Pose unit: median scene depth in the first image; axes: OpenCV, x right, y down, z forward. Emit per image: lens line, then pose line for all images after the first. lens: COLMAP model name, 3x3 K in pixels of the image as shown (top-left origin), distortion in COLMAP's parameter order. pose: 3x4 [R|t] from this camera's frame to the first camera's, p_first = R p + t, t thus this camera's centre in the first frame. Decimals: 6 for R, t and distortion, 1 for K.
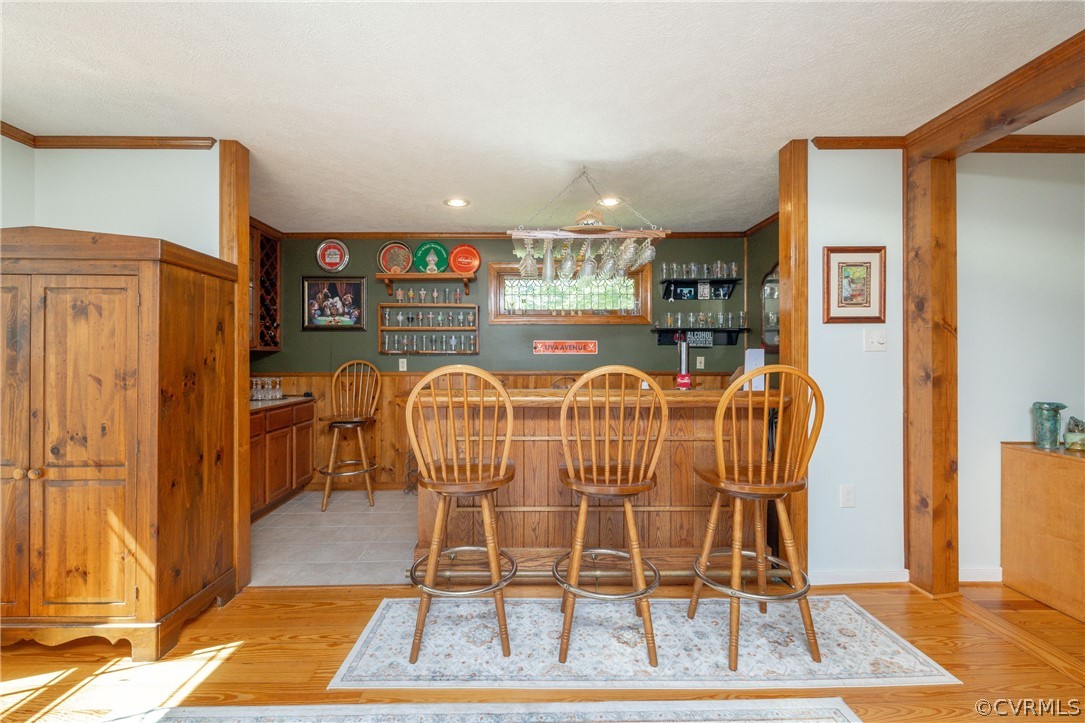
lens RADIAL K [[490.8, 0, 542.5], [0, 490.8, 361.5], [0, 0, 1]] dist [0.001386, 0.000126]
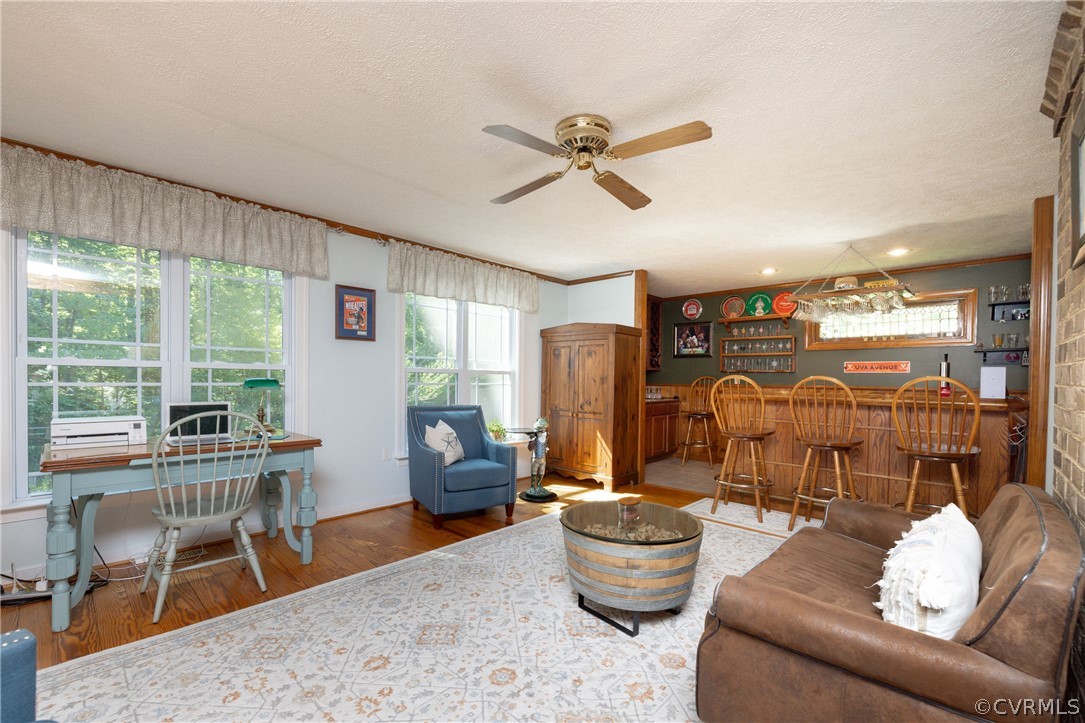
lens RADIAL K [[467.2, 0, 531.1], [0, 467.2, 376.6], [0, 0, 1]] dist [-0.009576, -0.000151]
pose [[0.720310, 0.008092, -0.693606, 0.426186], [-0.017476, 0.999826, -0.006485, 0.030433], [0.693433, 0.016793, 0.720326, -0.764701]]
